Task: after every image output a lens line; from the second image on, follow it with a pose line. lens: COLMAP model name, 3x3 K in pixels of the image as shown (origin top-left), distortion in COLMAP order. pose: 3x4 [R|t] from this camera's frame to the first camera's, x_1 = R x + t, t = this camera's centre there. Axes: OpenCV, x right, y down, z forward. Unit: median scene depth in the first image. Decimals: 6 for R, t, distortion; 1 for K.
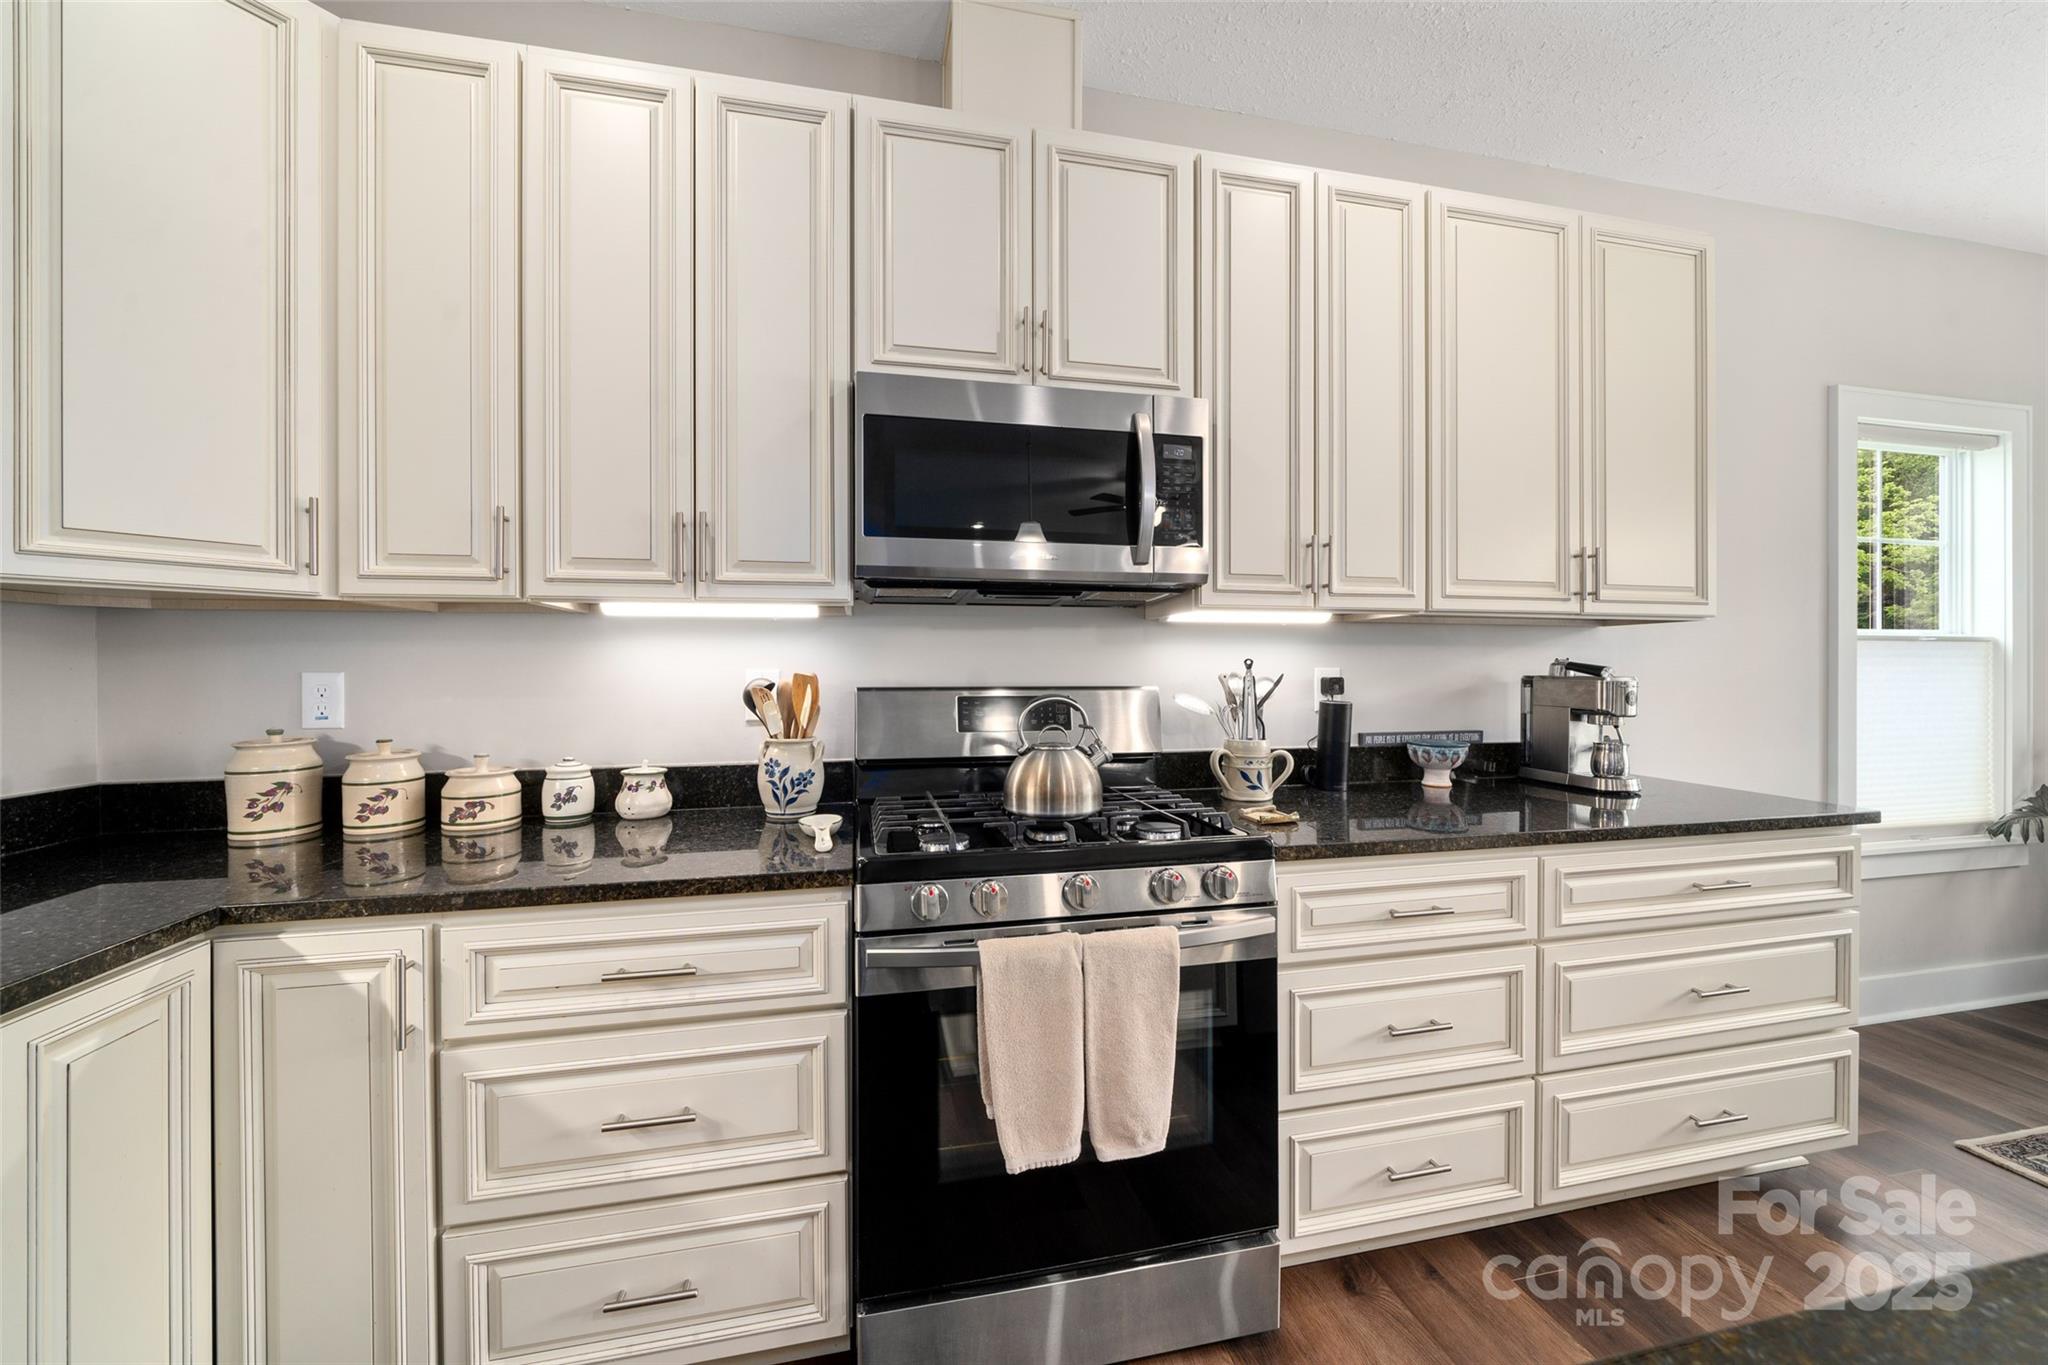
lens RADIAL K [[768.5, 0, 1031.2], [0, 768.5, 668.2], [0, 0, 1]] dist [-0.008885, 0.000087]
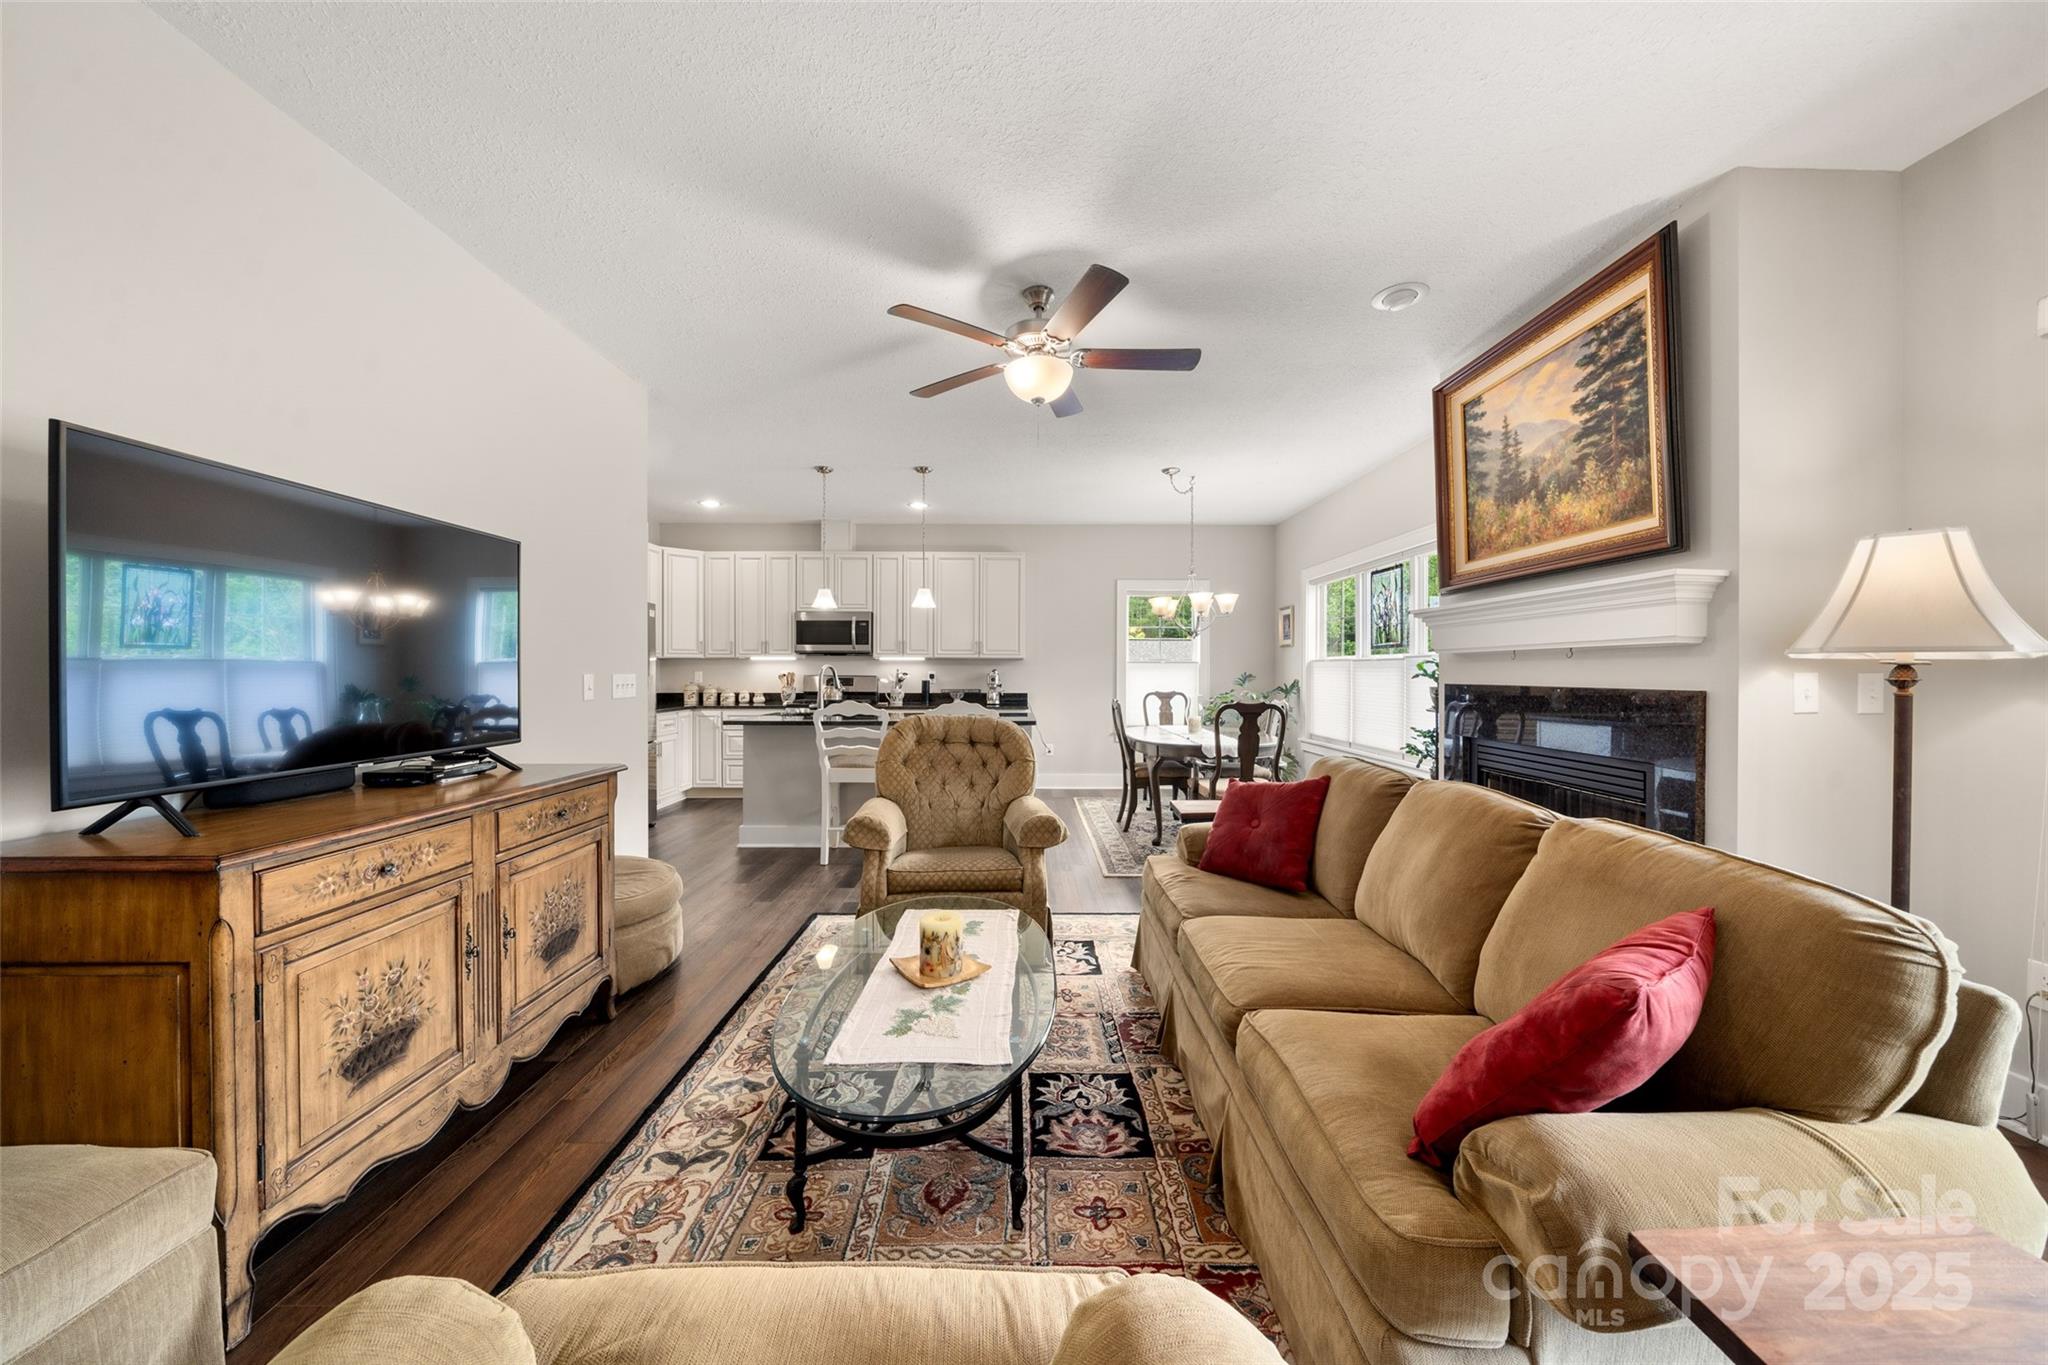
lens RADIAL K [[712.3, 0, 1023.7], [0, 712.3, 670.2], [0, 0, 1]] dist [-0.007092, -0.000037]
pose [[0.978285, 0.003926, -0.207226, 2.055418], [-0.004046, 0.999992, -0.000155, -0.010656], [0.207224, 0.000990, 0.978293, -3.029700]]
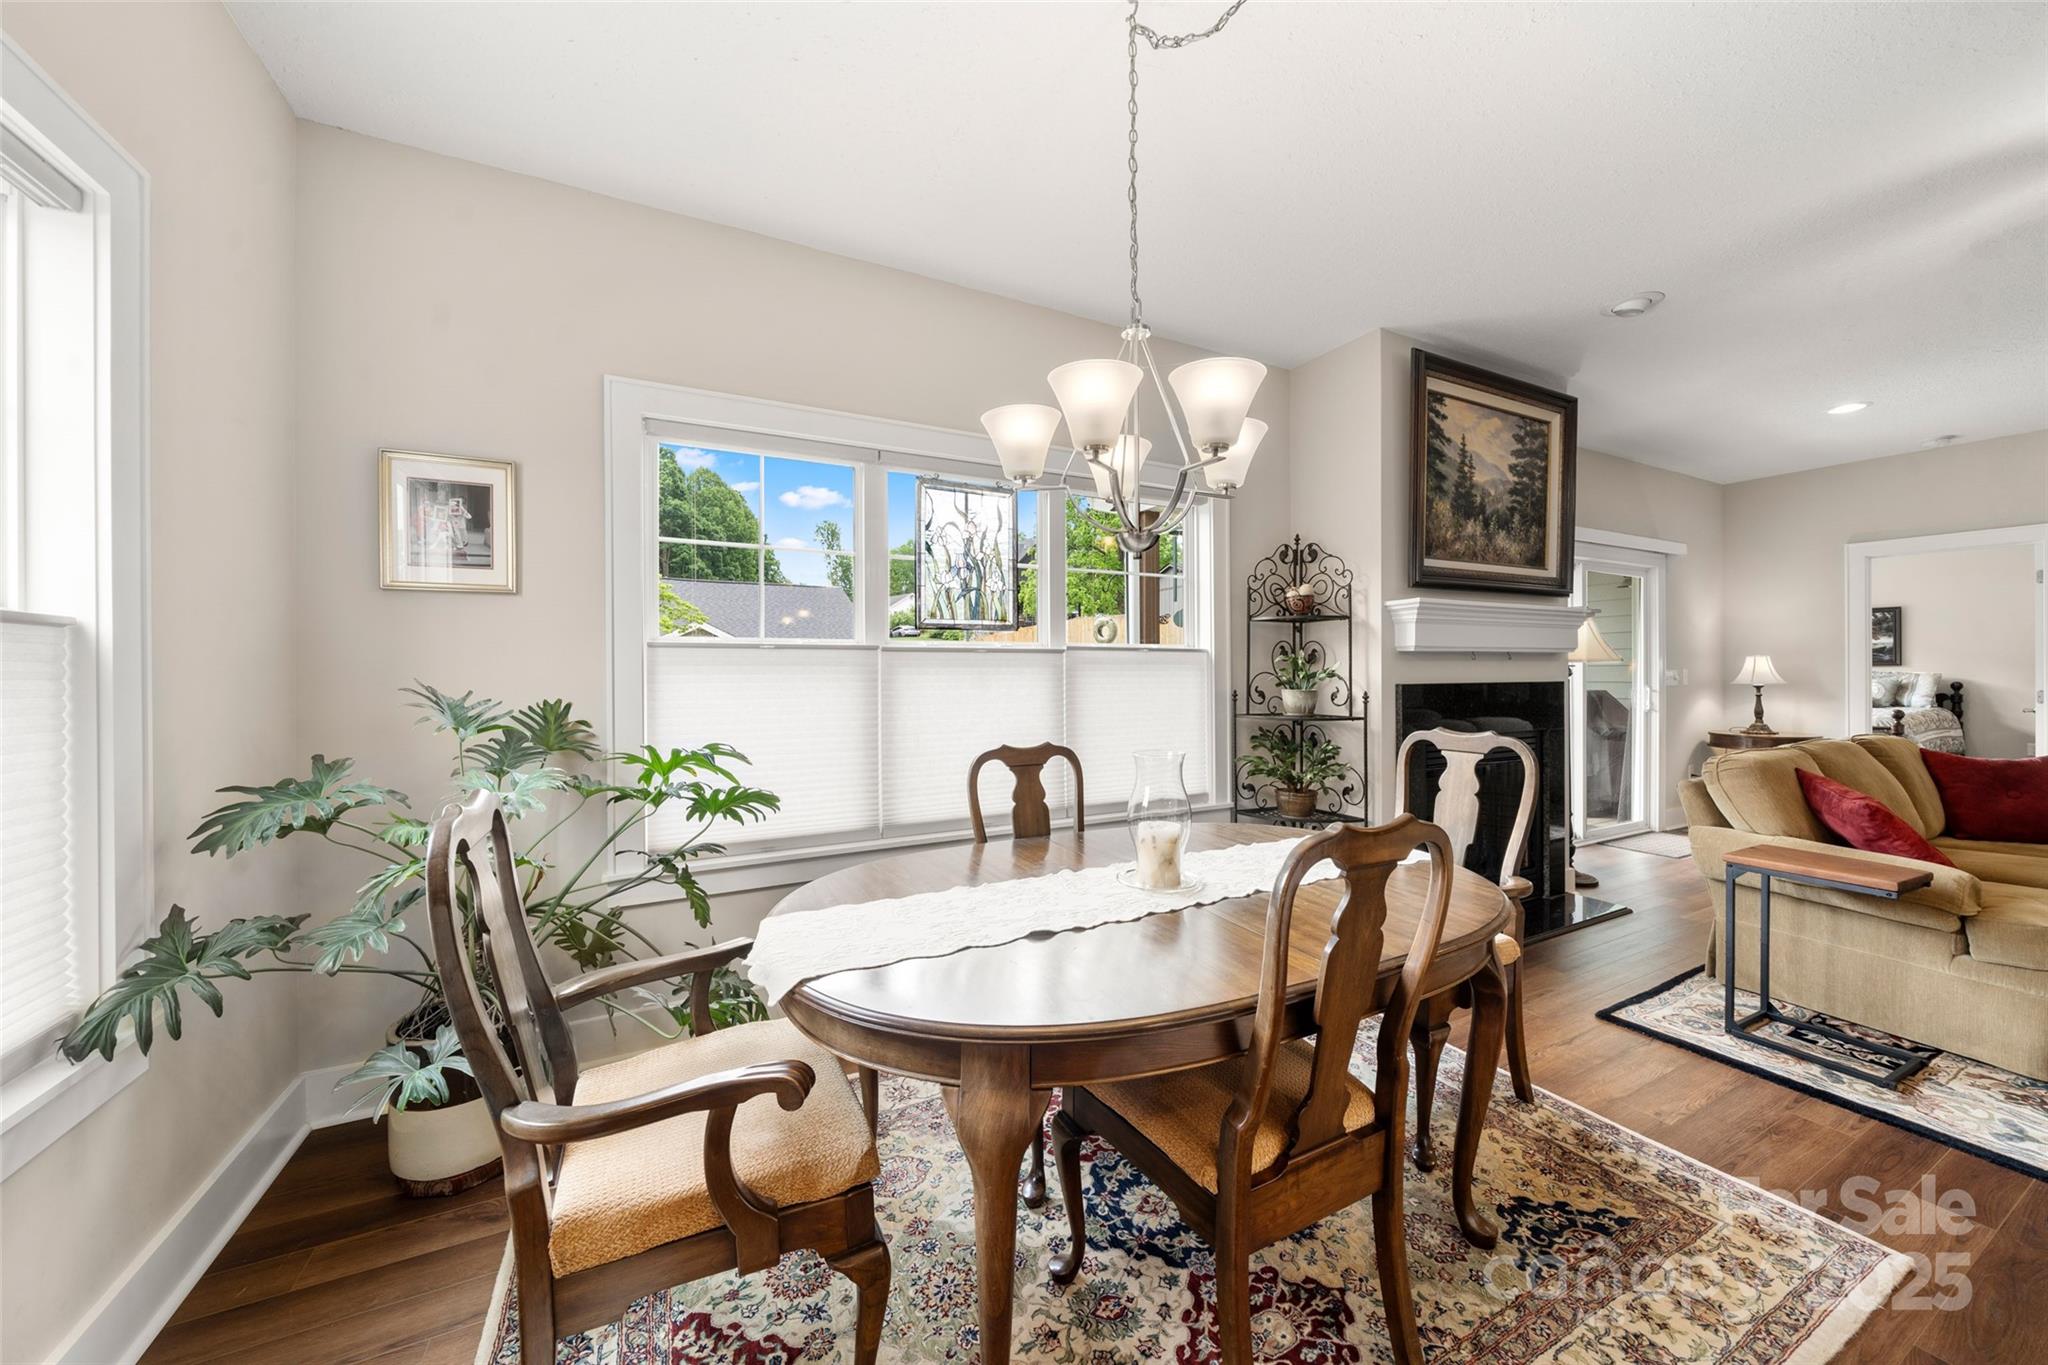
lens RADIAL K [[721.1, 0, 1031.0], [0, 721.1, 674.5], [0, 0, 1]] dist [-0.001750, -0.000047]
pose [[-0.260768, 0.003552, 0.965395, 1.210610], [0.006318, 0.999978, -0.001973, -0.004429], [-0.965381, 0.005584, -0.260785, 0.958395]]
